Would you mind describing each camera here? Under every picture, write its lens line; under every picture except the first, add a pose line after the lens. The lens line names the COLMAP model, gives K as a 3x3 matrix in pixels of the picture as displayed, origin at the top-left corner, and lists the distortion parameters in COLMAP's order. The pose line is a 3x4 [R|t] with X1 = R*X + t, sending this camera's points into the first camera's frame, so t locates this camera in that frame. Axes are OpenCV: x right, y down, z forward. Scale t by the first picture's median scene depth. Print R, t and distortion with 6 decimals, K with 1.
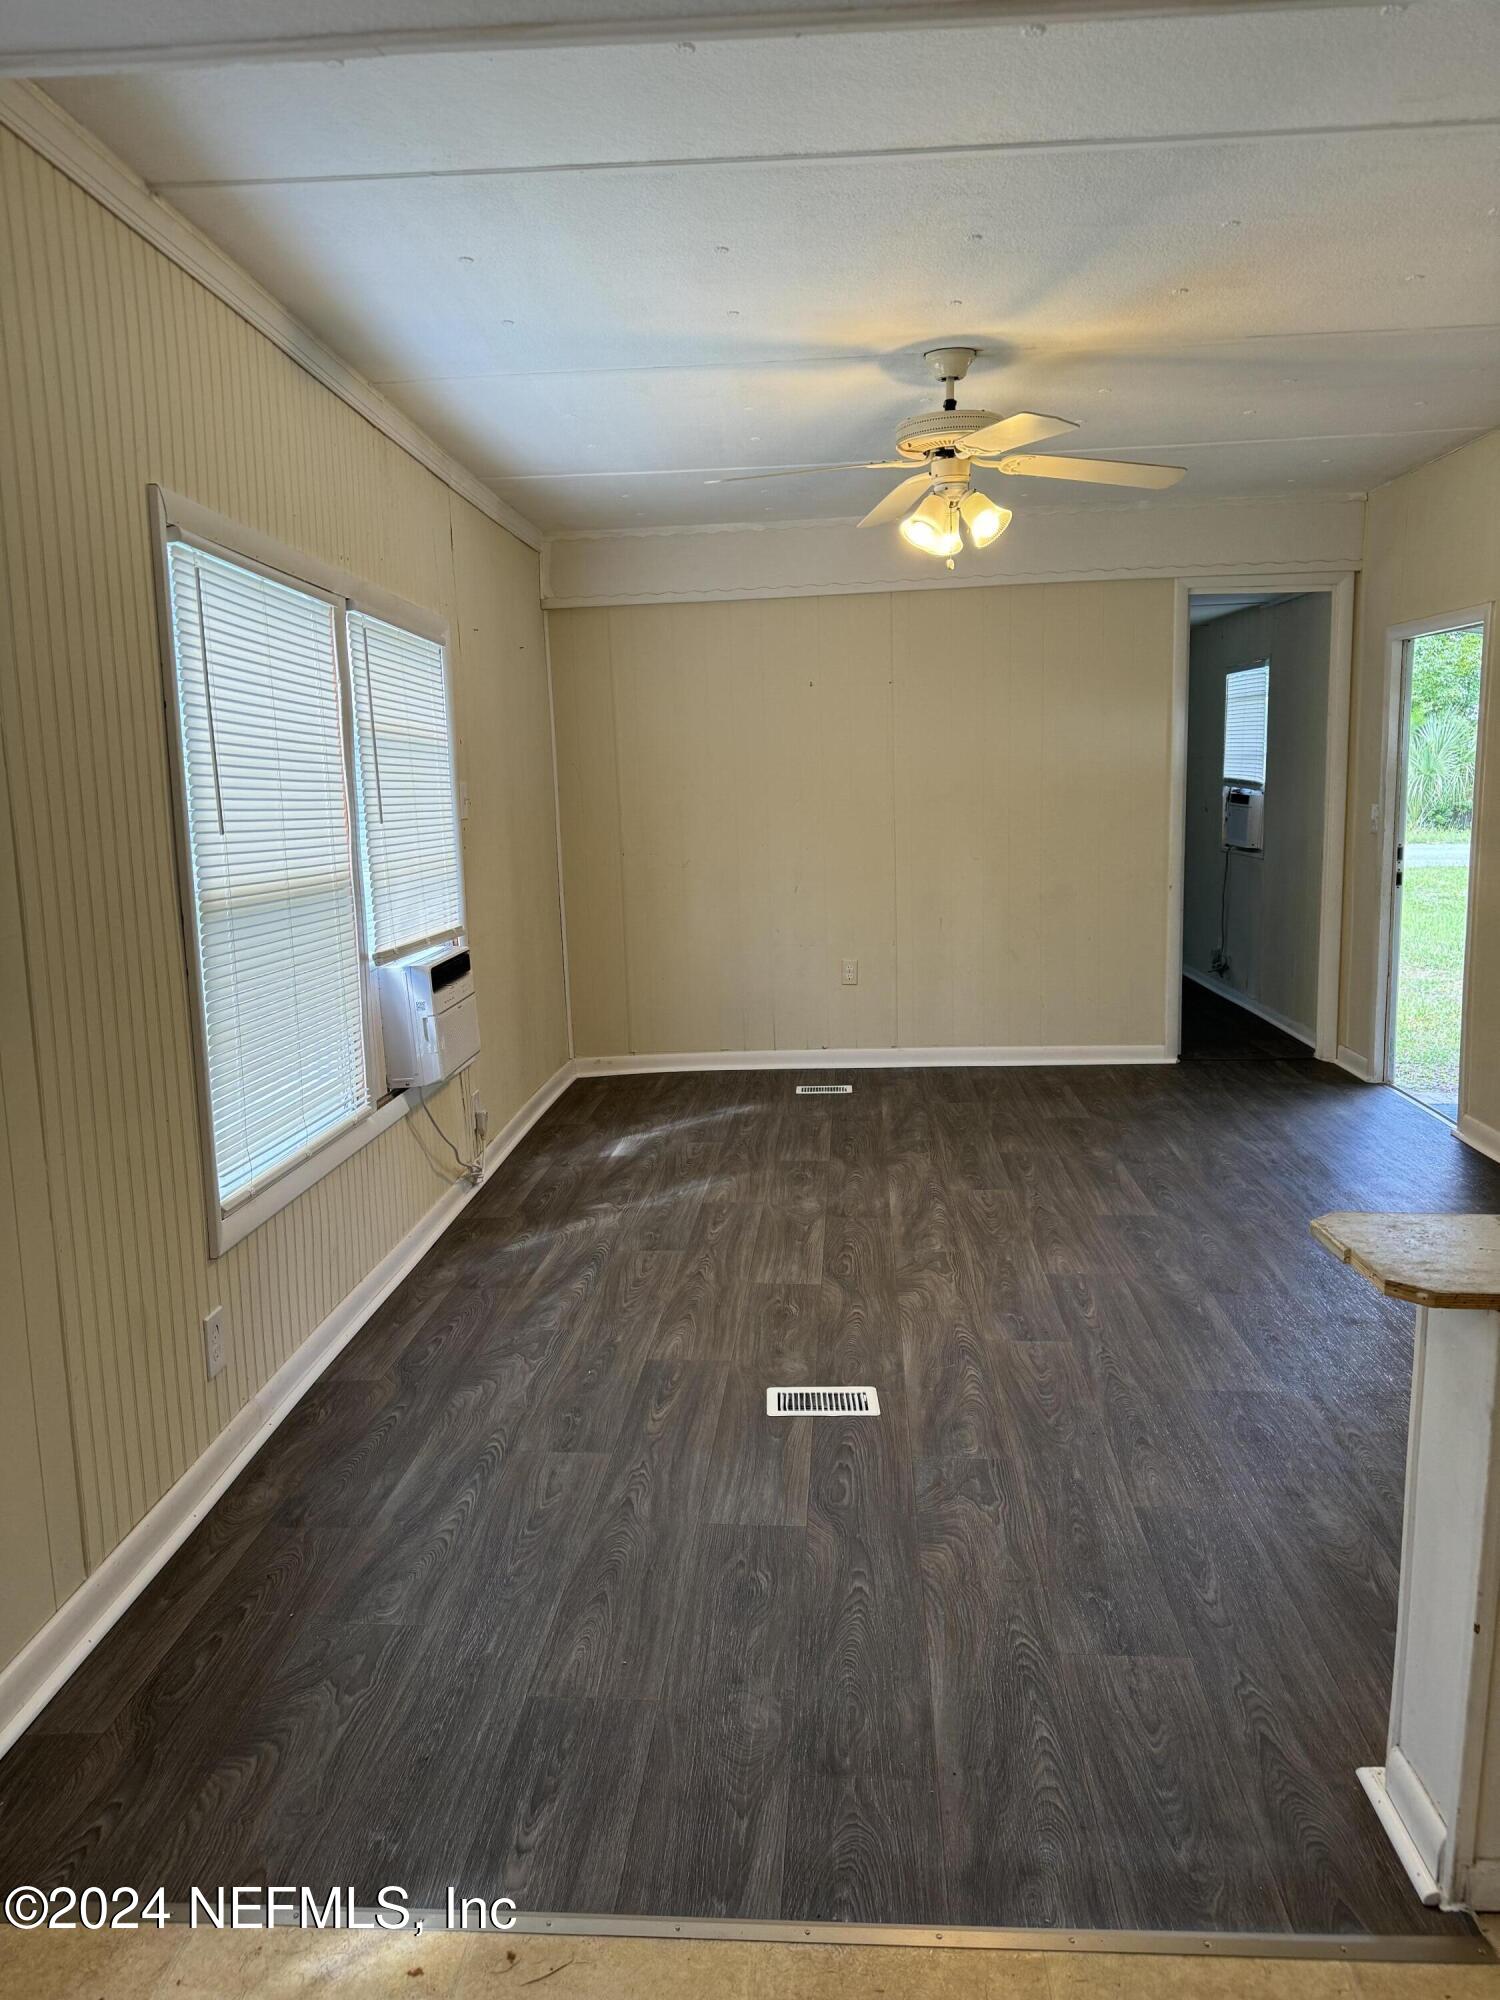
lens RADIAL K [[1392.7, 0, 750.0], [0, 1392.7, 1000.0], [0, 0, 1]] dist [0.138675, -0.233948]
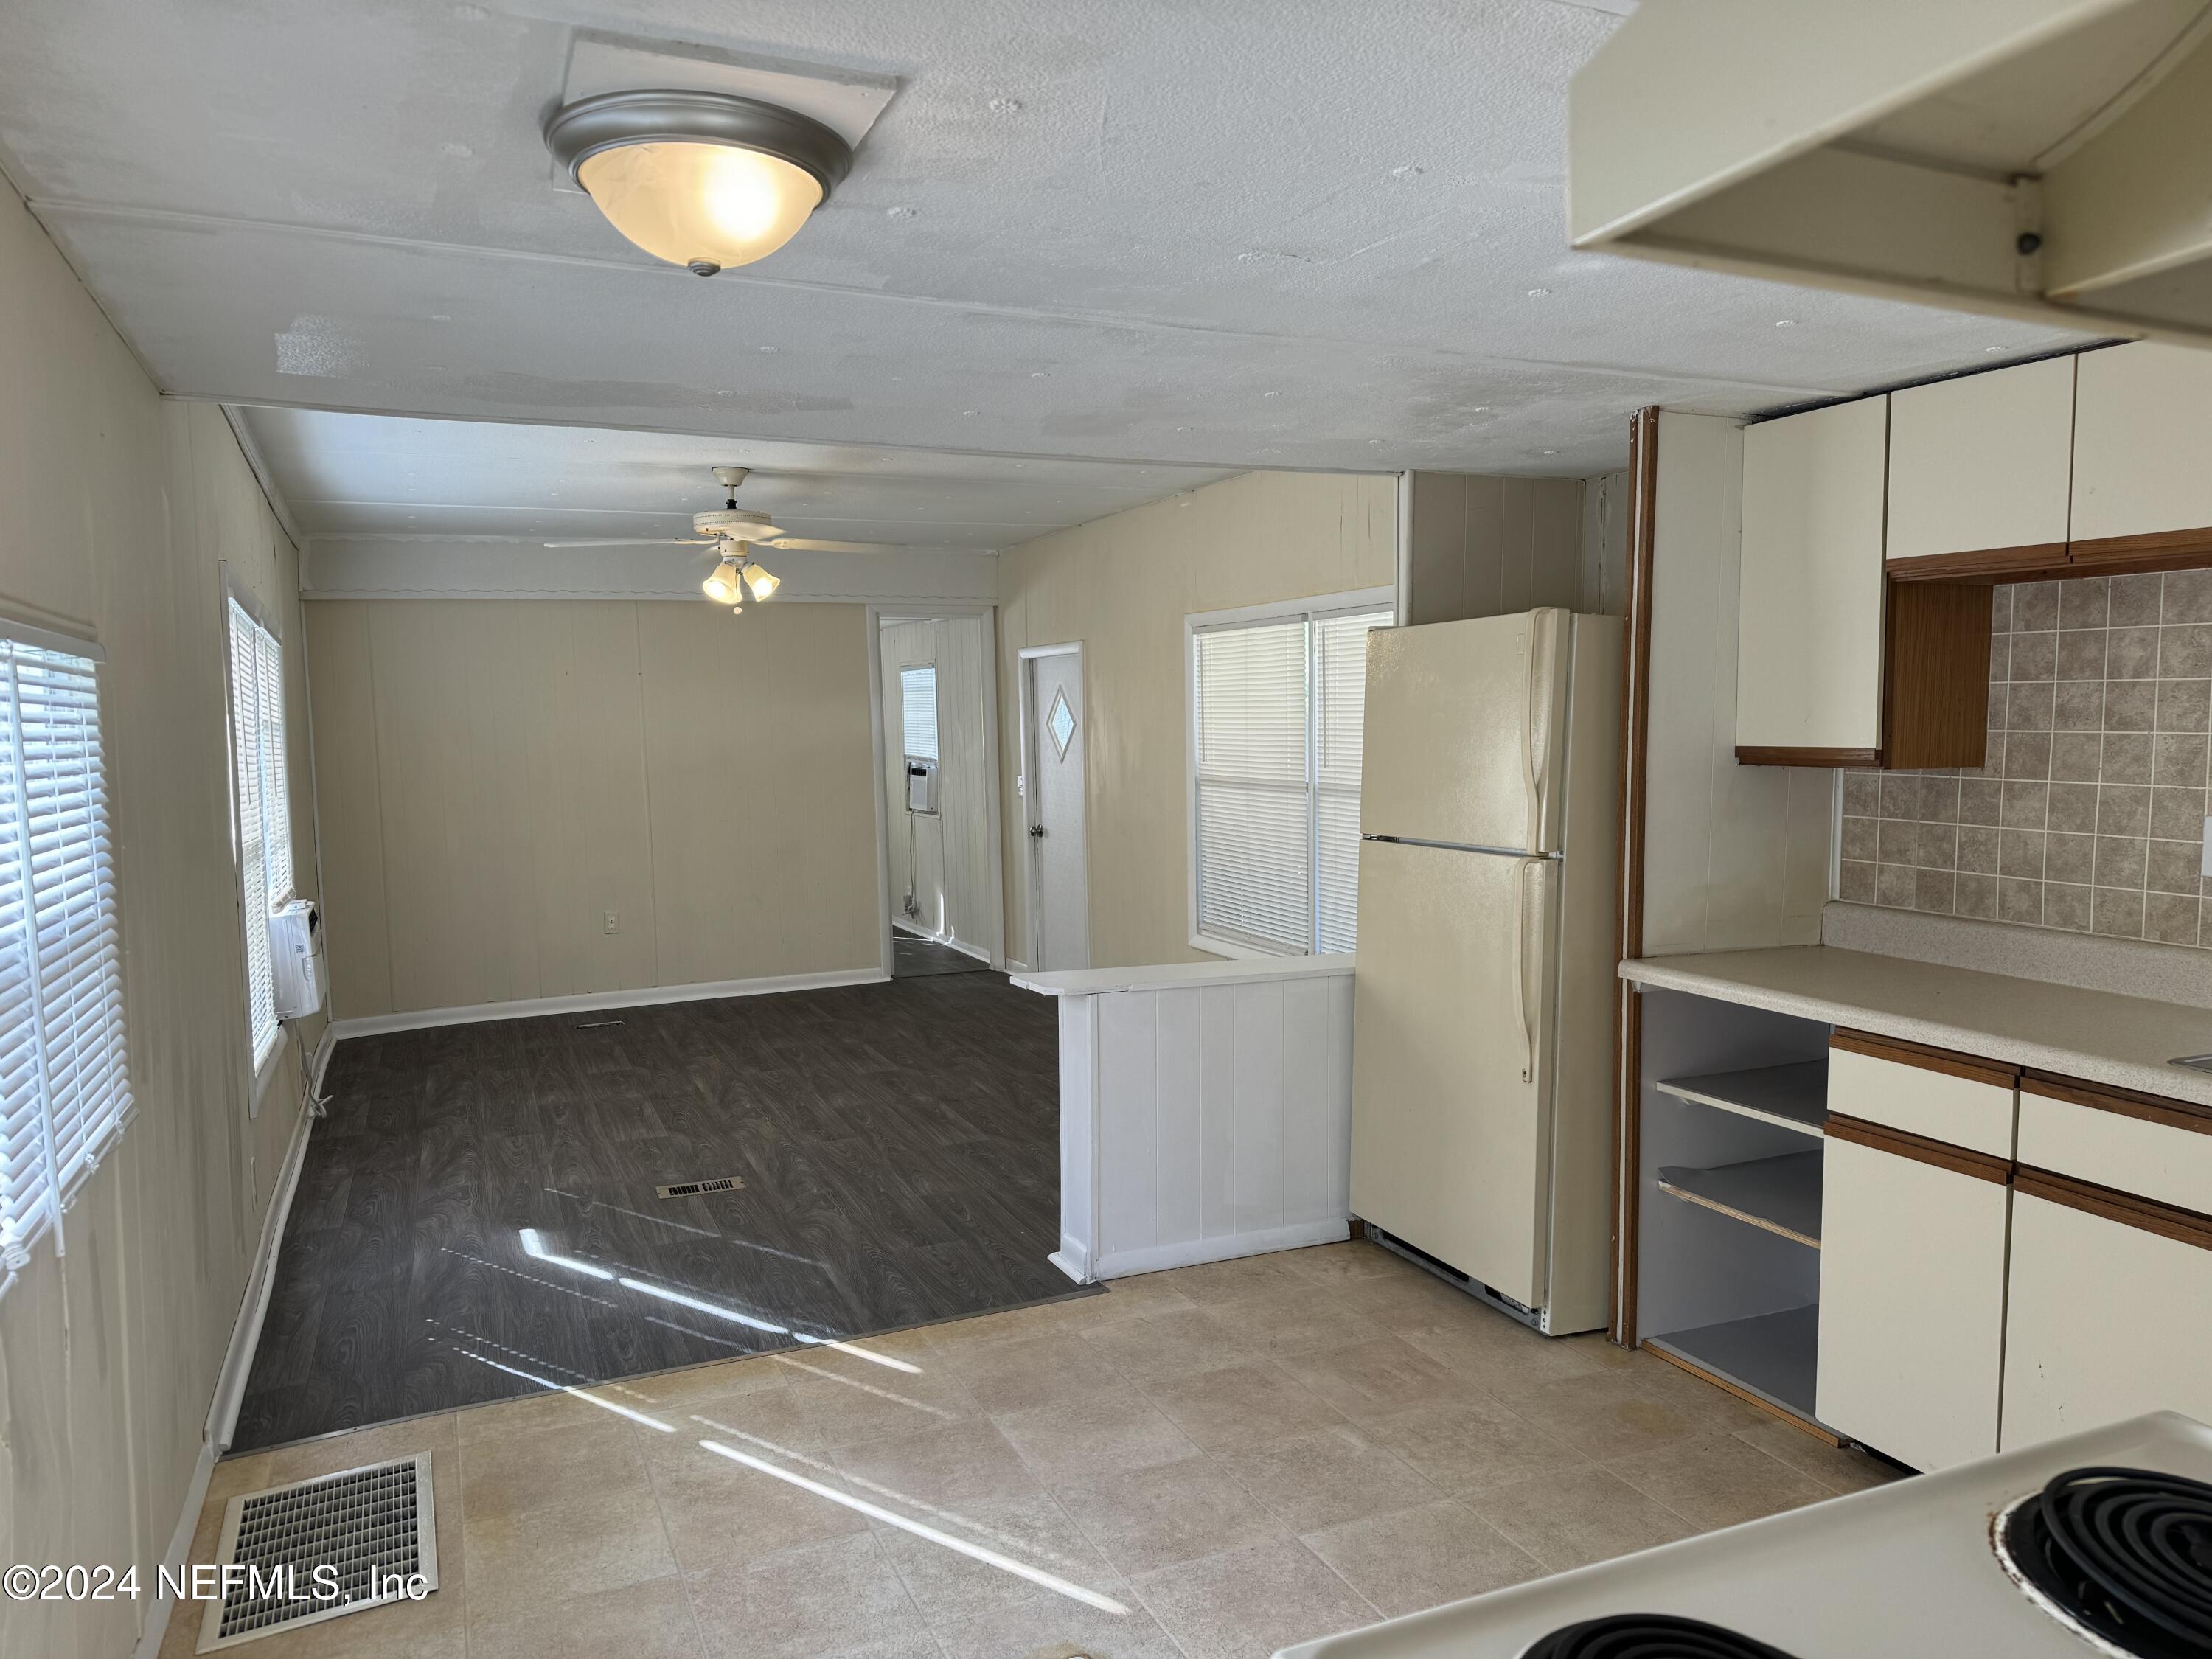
lens RADIAL K [[1540.3, 0, 1118.7], [0, 1540.3, 839.4], [0, 0, 1]] dist [0.138675, -0.233948]
pose [[0.888060, -0.029051, 0.458808, -0.249070], [0.072567, 0.994348, -0.077499, 0.071232], [-0.453963, 0.102118, 0.885149, -0.551575]]
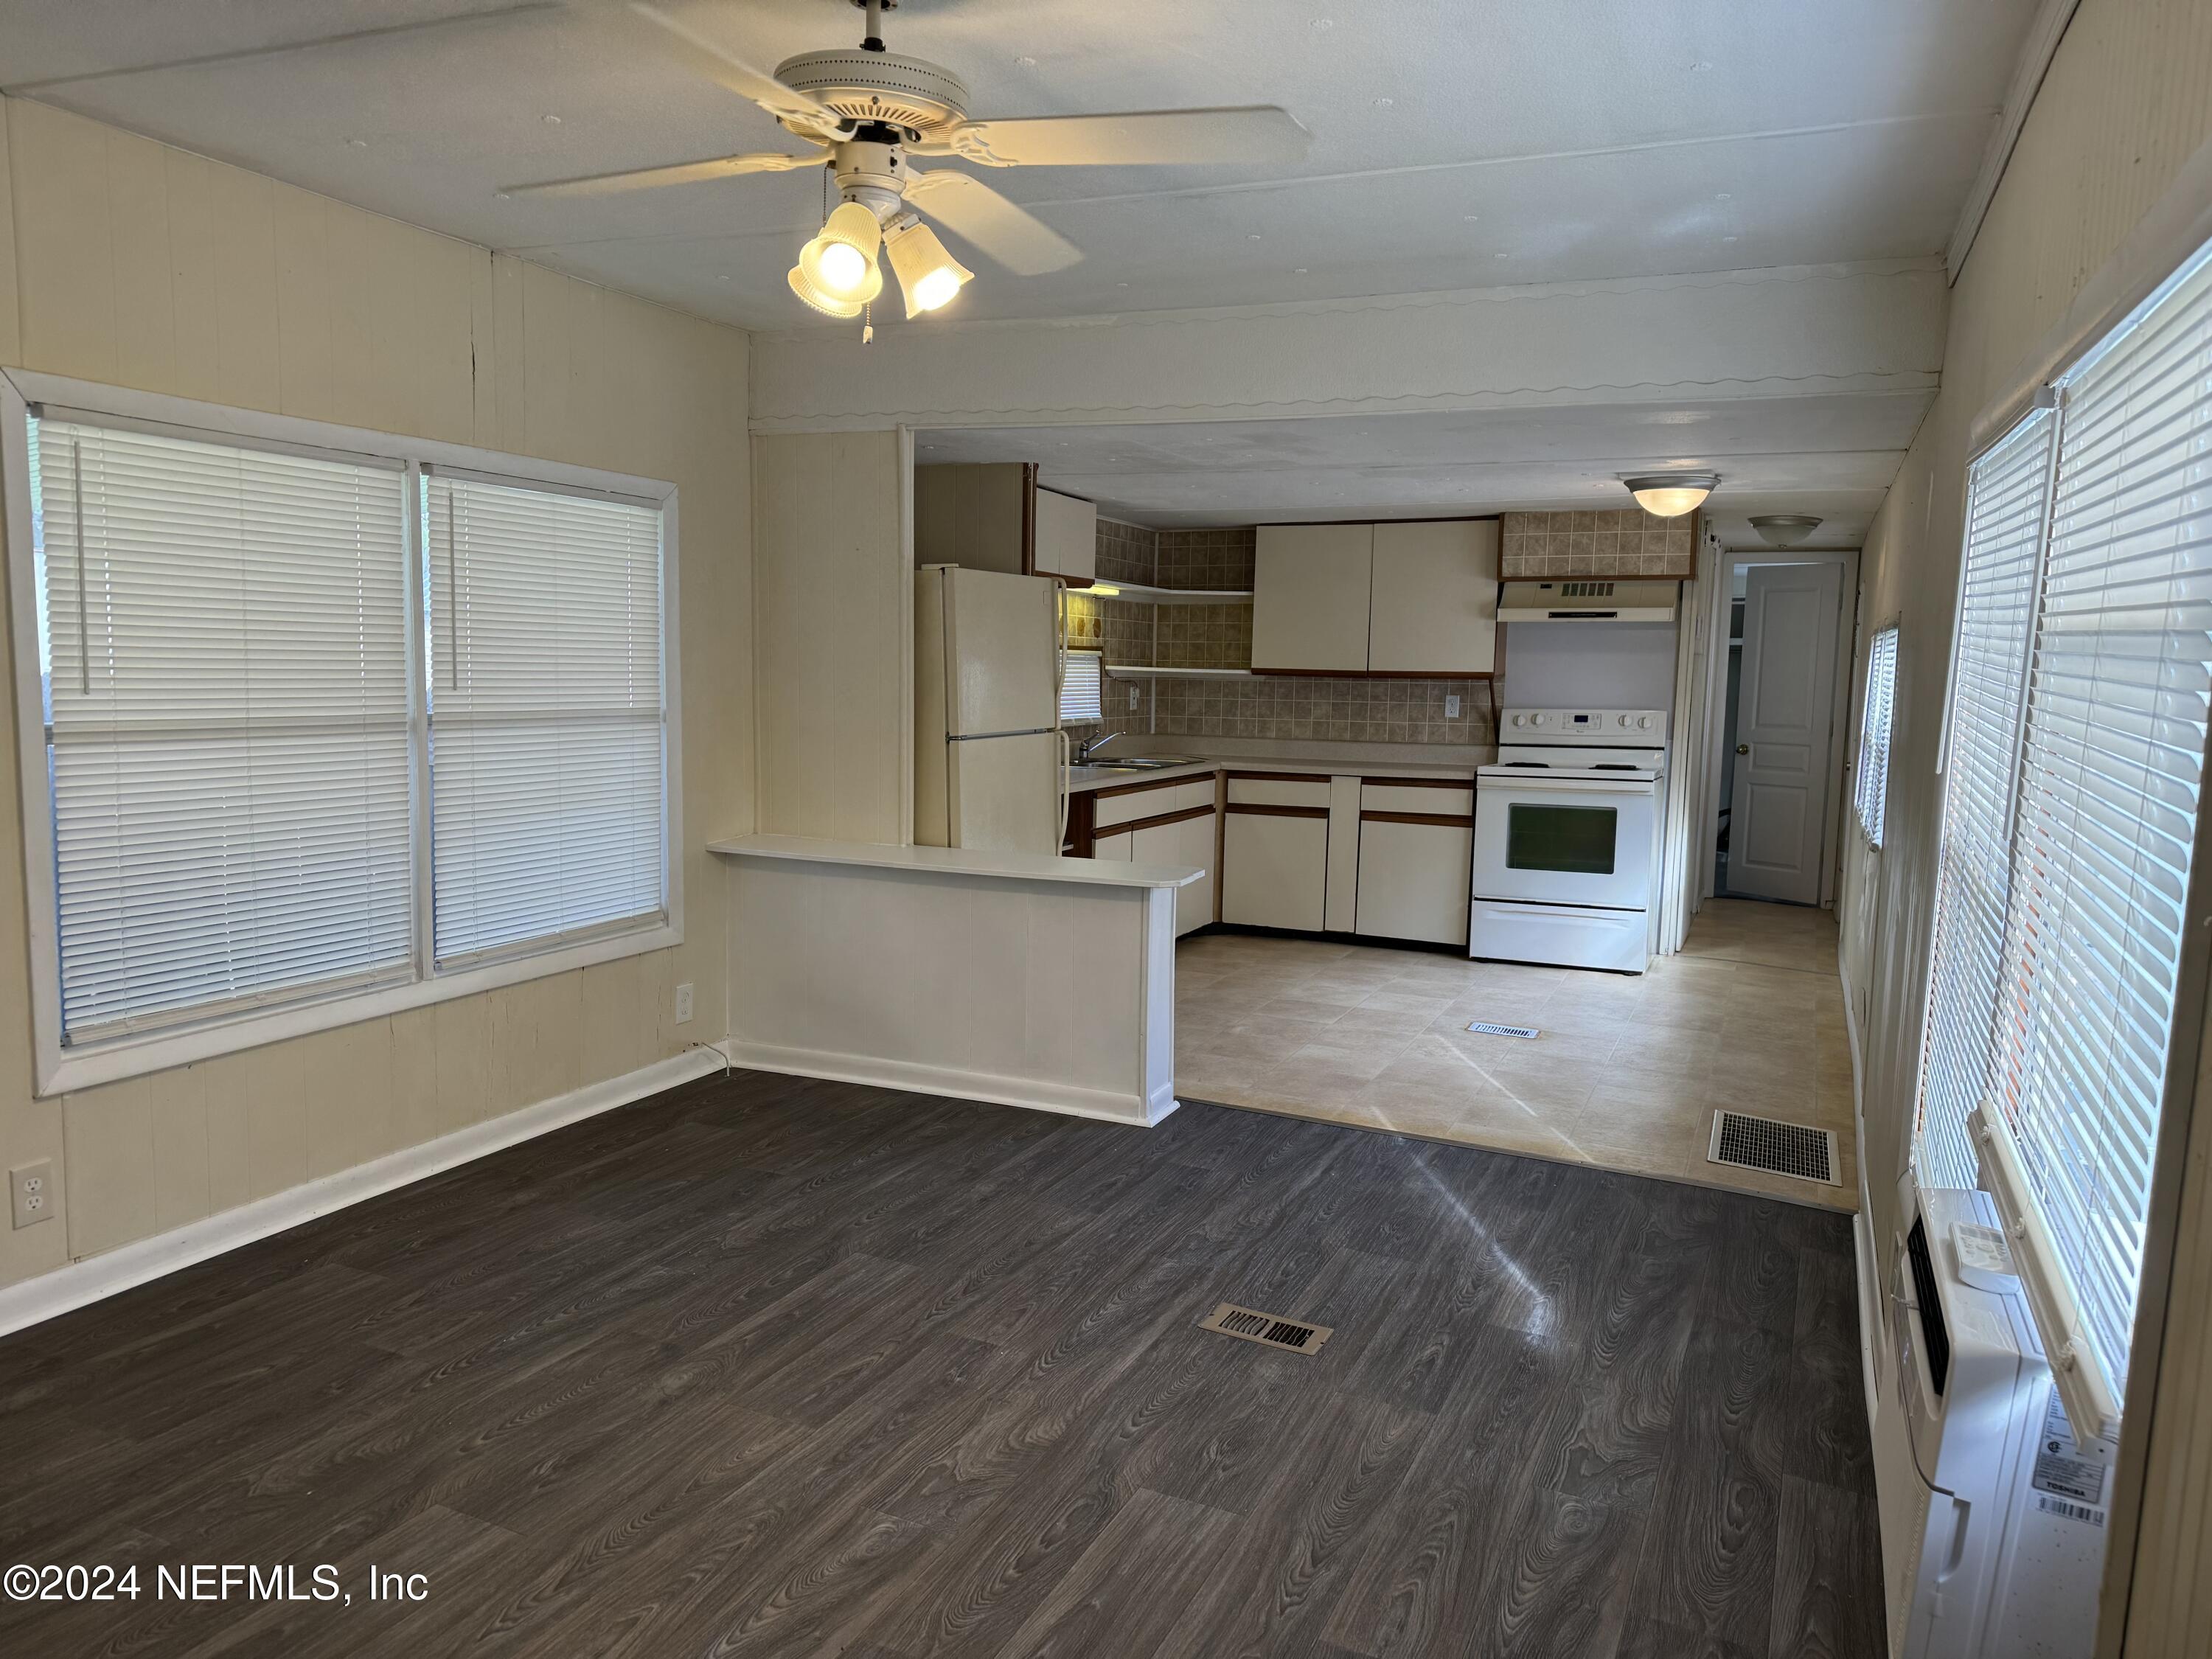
lens RADIAL K [[1540.3, 0, 1118.7], [0, 1540.3, 839.4], [0, 0, 1]] dist [0.138675, -0.233948]
pose [[-0.937062, -0.048257, 0.345812, -0.179283], [0.049137, 0.962322, 0.267437, -0.283434], [-0.345688, 0.267597, -0.899384, 1.616719]]
